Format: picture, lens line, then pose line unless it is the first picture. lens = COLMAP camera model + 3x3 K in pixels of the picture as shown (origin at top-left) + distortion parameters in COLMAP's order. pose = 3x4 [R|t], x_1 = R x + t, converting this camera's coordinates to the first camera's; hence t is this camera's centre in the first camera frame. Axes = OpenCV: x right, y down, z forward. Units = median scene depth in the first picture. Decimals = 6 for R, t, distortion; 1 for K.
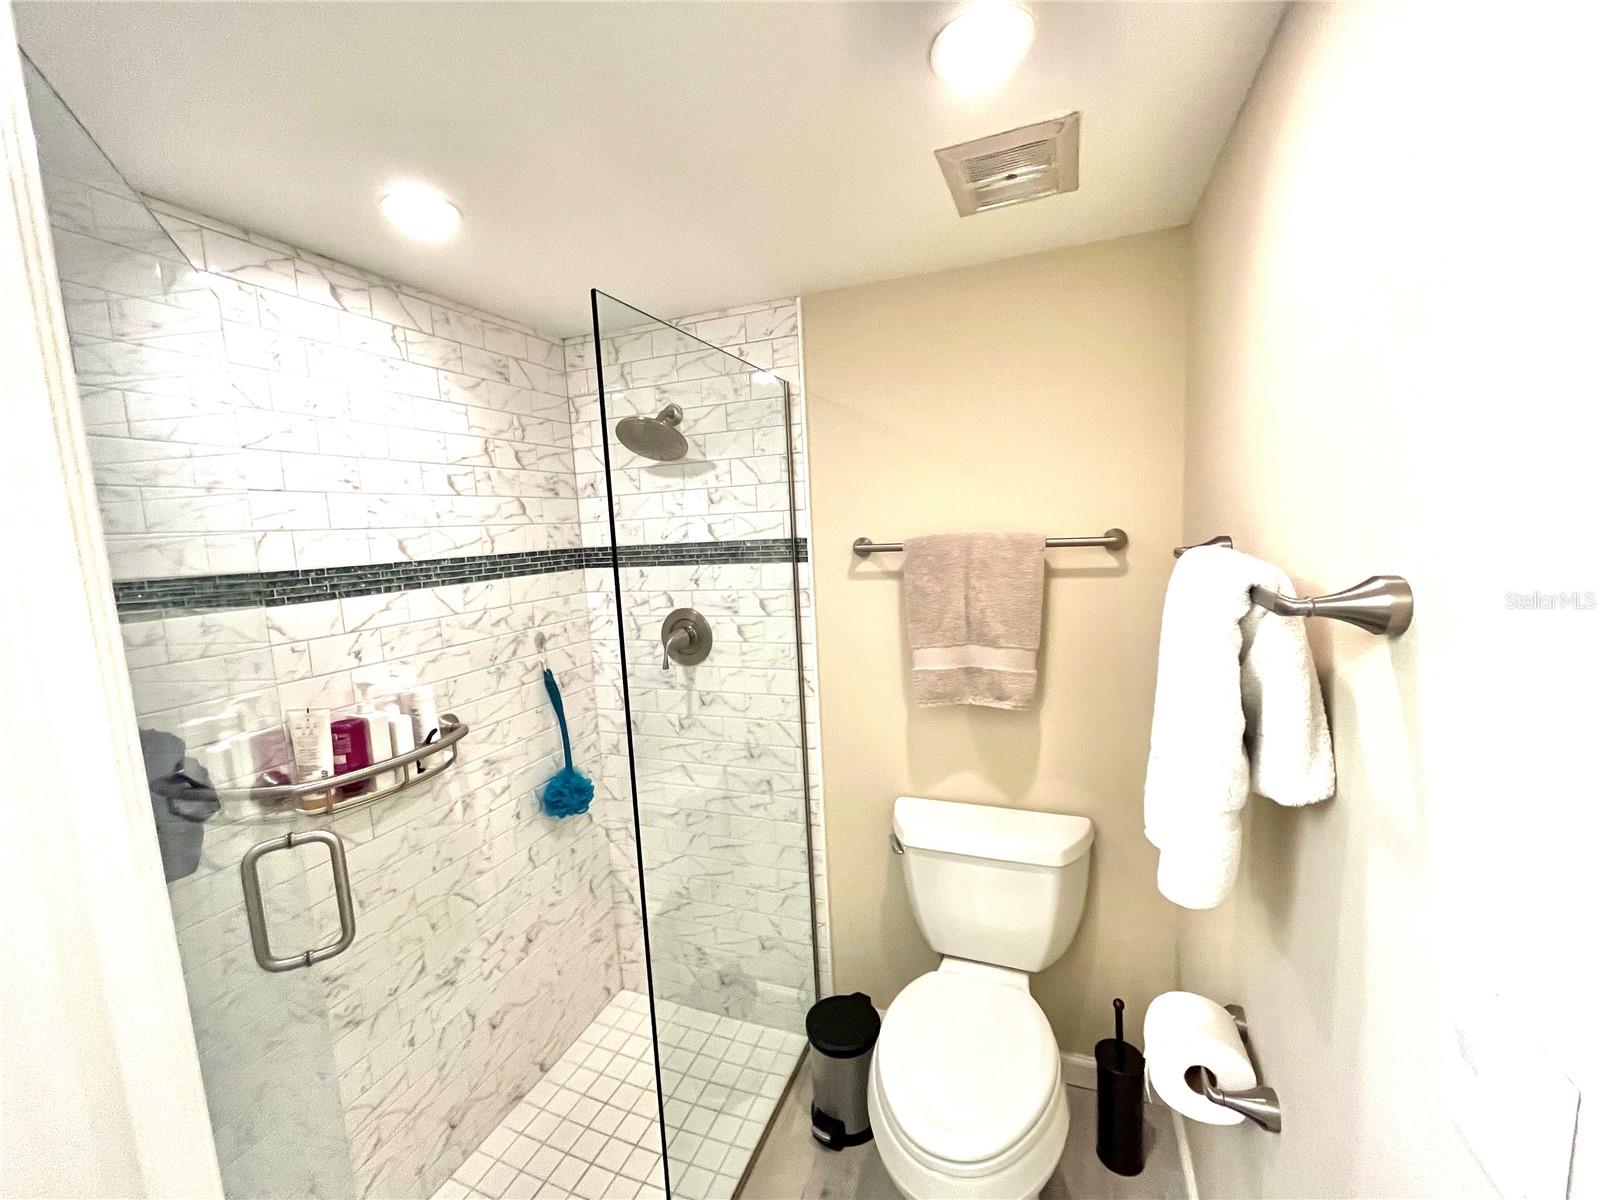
lens RADIAL K [[654.9, 0, 799.7], [0, 654.9, 602.1], [0, 0, 1]] dist [-0.001118, -0.000401]
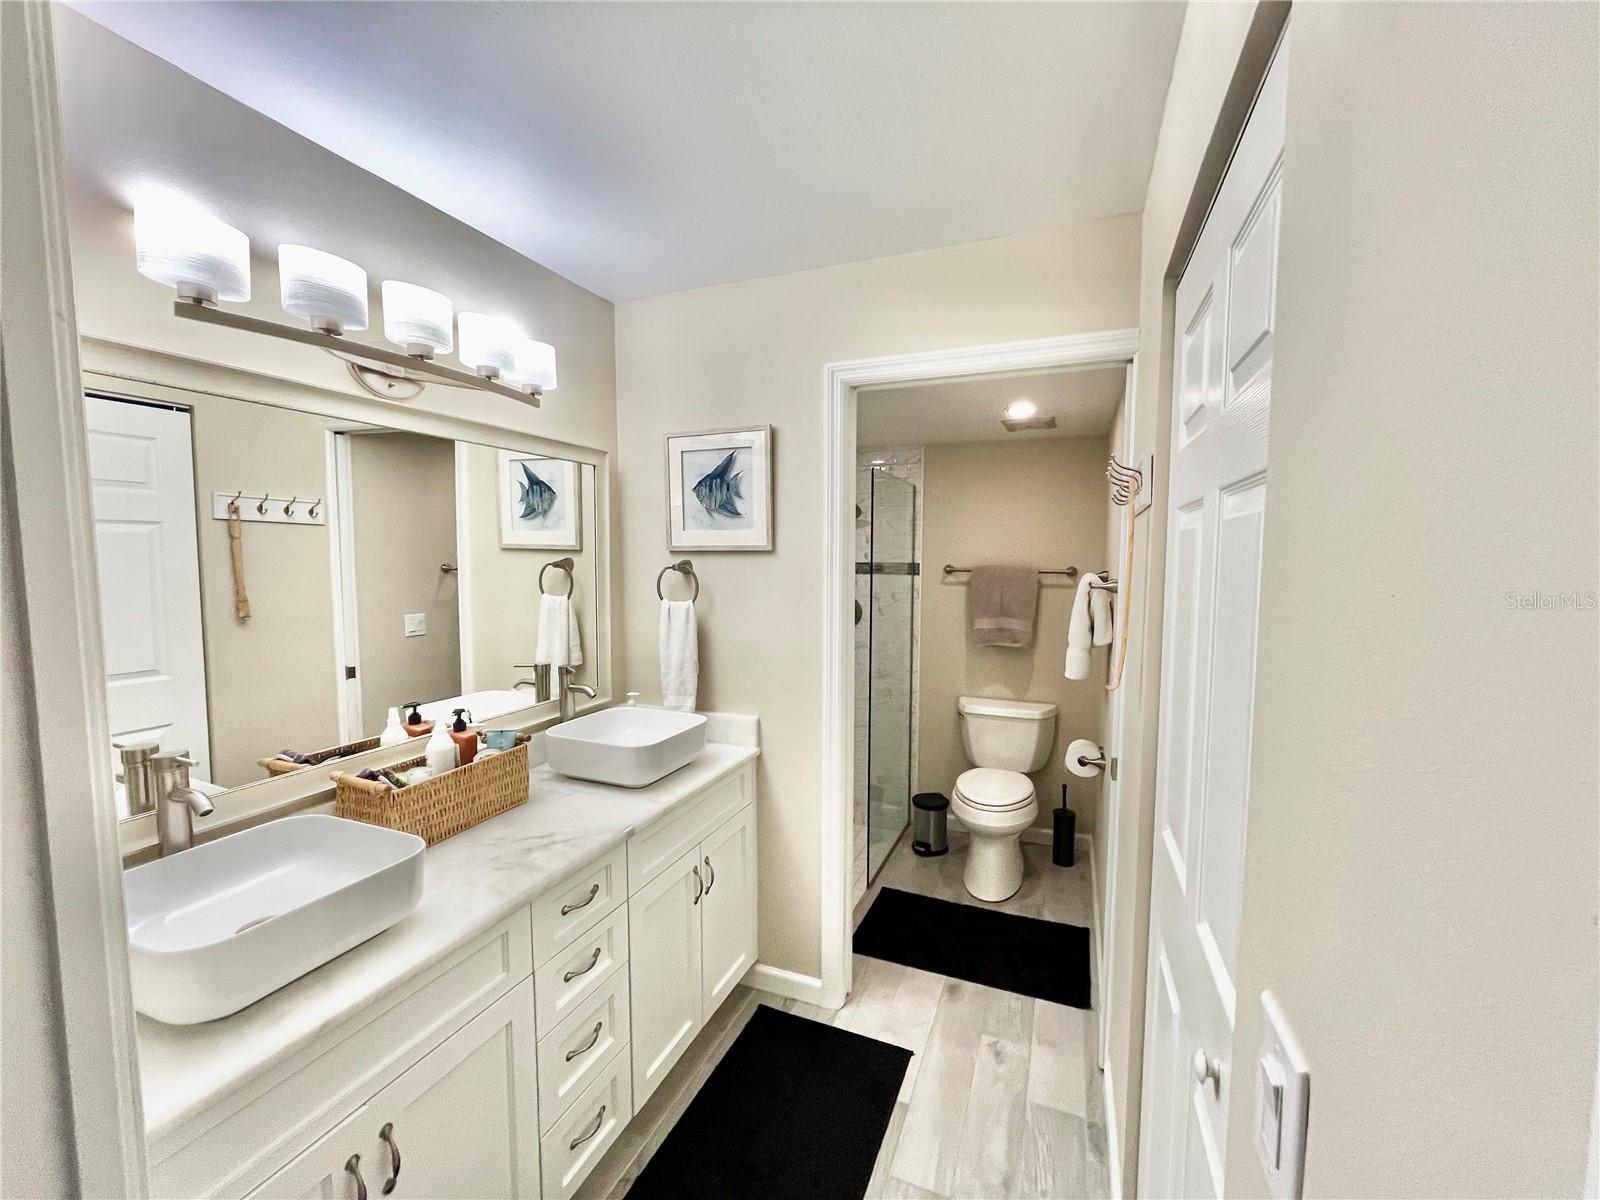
lens RADIAL K [[654.9, 0, 798.8], [0, 654.9, 603.7], [0, 0, 1]] dist [-0.001118, -0.000401]
pose [[0.998387, 0.054829, -0.014724, -0.339772], [-0.055311, 0.997867, -0.034679, 0.120963], [0.012792, 0.035437, 0.999290, -1.043537]]
